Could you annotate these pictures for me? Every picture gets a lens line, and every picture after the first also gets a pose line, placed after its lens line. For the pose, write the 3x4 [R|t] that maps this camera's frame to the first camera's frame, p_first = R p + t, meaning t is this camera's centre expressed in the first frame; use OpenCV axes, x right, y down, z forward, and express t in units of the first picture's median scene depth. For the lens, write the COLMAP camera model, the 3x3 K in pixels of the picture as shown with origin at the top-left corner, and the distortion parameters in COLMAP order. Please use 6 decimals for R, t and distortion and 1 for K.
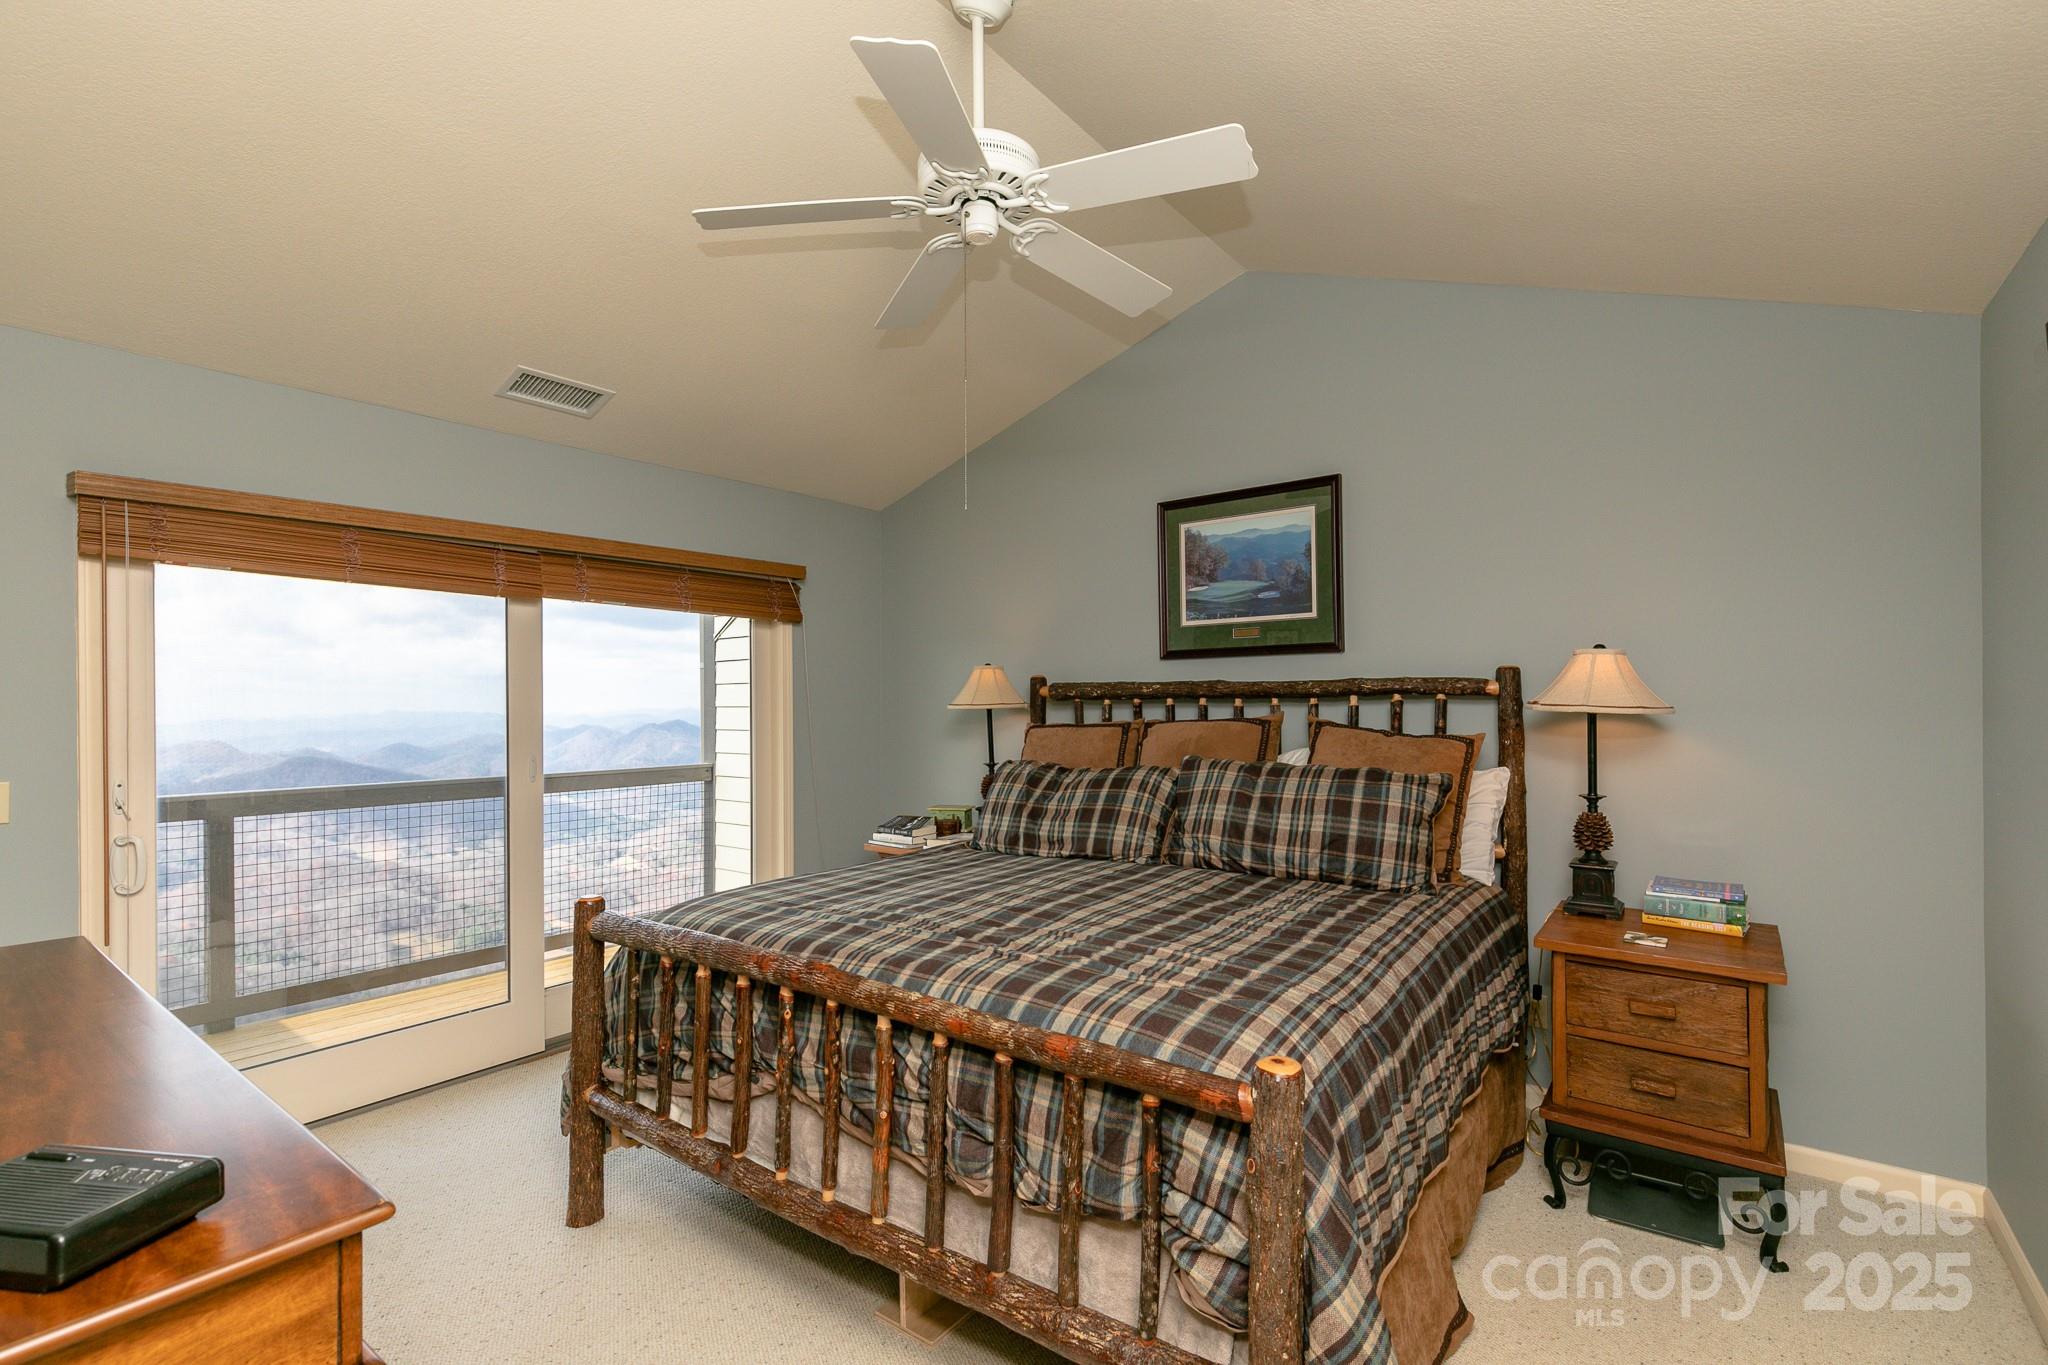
lens RADIAL K [[997.8, 0, 1024.0], [0, 997.8, 682.5], [0, 0, 1]] dist [0.026710, -0.000277]
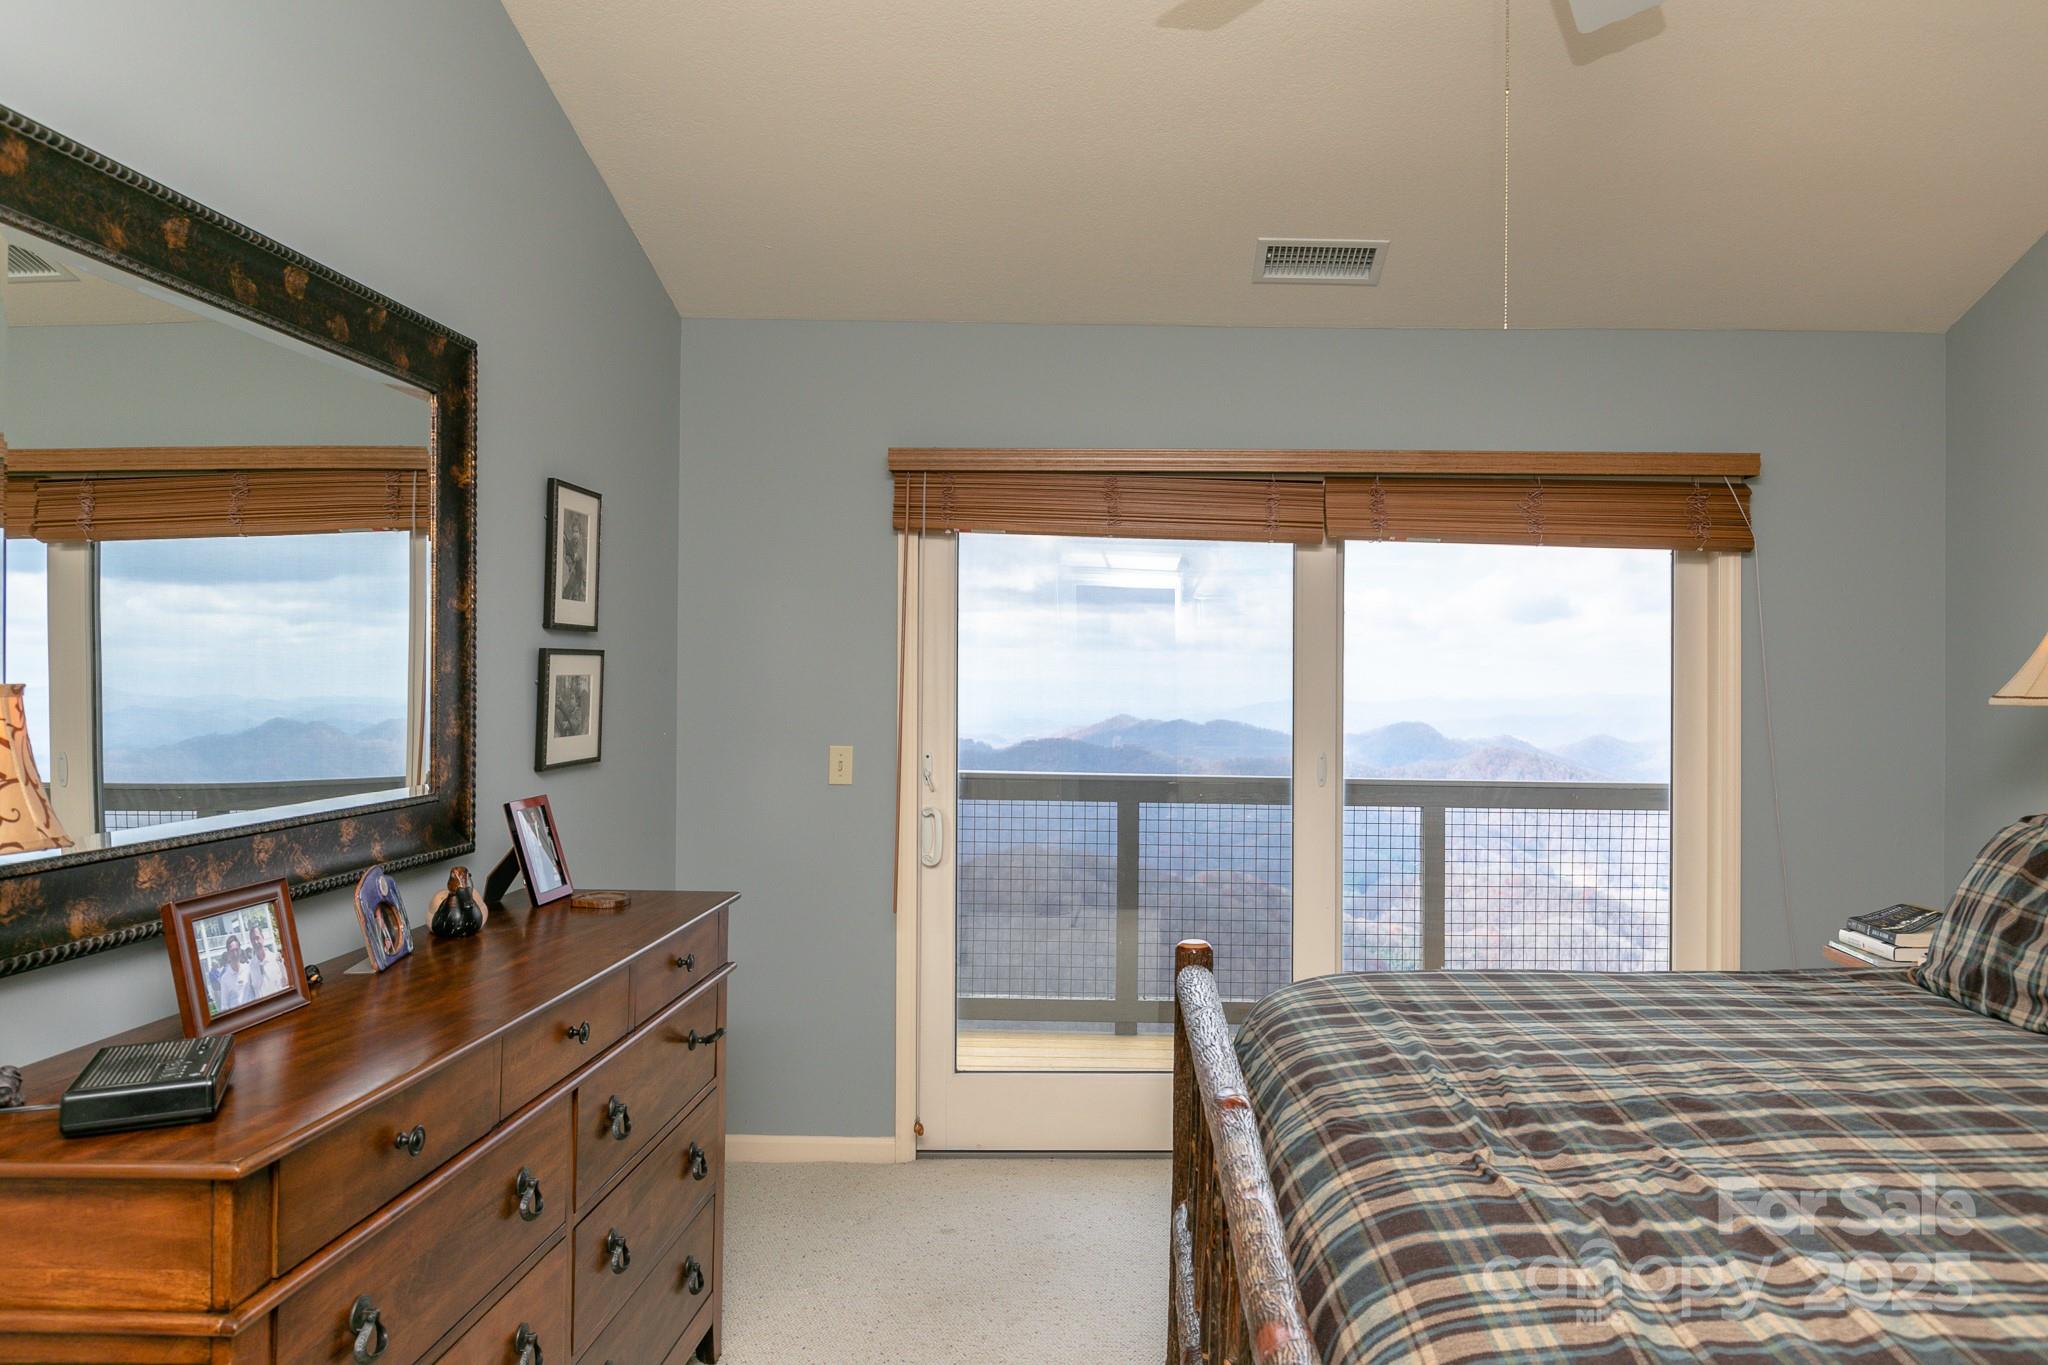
lens RADIAL K [[1422.8, 0, 1024.0], [0, 1422.8, 682.5], [0, 0, 1]] dist [-0.000415, -0.000160]
pose [[0.590562, 0.015644, -0.806841, 0.266577], [-0.000820, 0.999823, 0.018786, 0.001494], [0.806992, -0.010433, 0.590470, 0.221856]]
